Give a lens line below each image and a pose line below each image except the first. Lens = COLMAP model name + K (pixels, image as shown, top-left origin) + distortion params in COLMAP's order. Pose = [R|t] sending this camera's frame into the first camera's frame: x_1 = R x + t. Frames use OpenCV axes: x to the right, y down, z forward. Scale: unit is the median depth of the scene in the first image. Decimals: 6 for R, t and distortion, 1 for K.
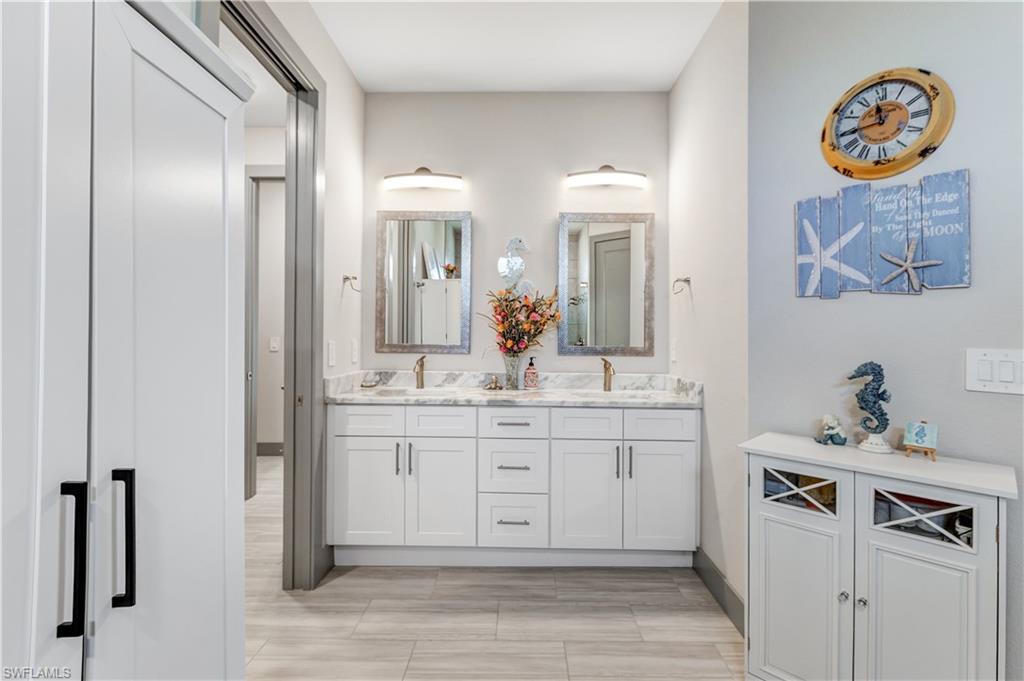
lens RADIAL K [[473.3, 0, 511.8], [0, 473.3, 333.9], [0, 0, 1]] dist [0.000578, -0.000040]
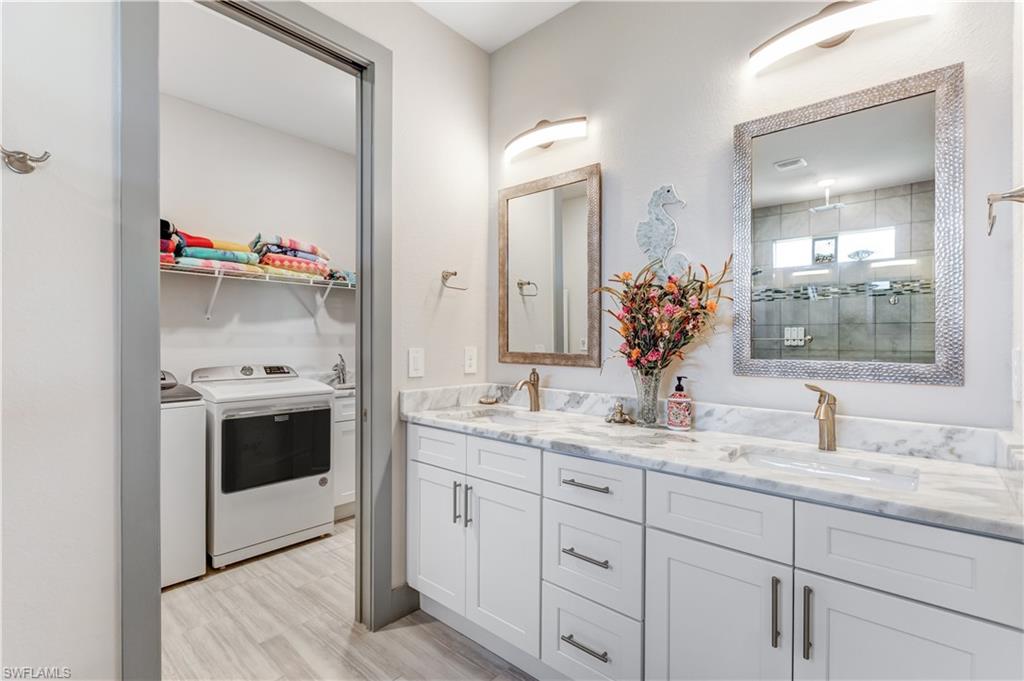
lens RADIAL K [[476.8, 0, 508.8], [0, 476.8, 339.7], [0, 0, 1]] dist [0.000372, -0.000327]
pose [[0.753736, -0.007350, -0.657137, 0.279601], [0.008241, 0.999965, -0.001732, 0.001043], [0.657126, -0.004110, 0.753770, 0.393621]]
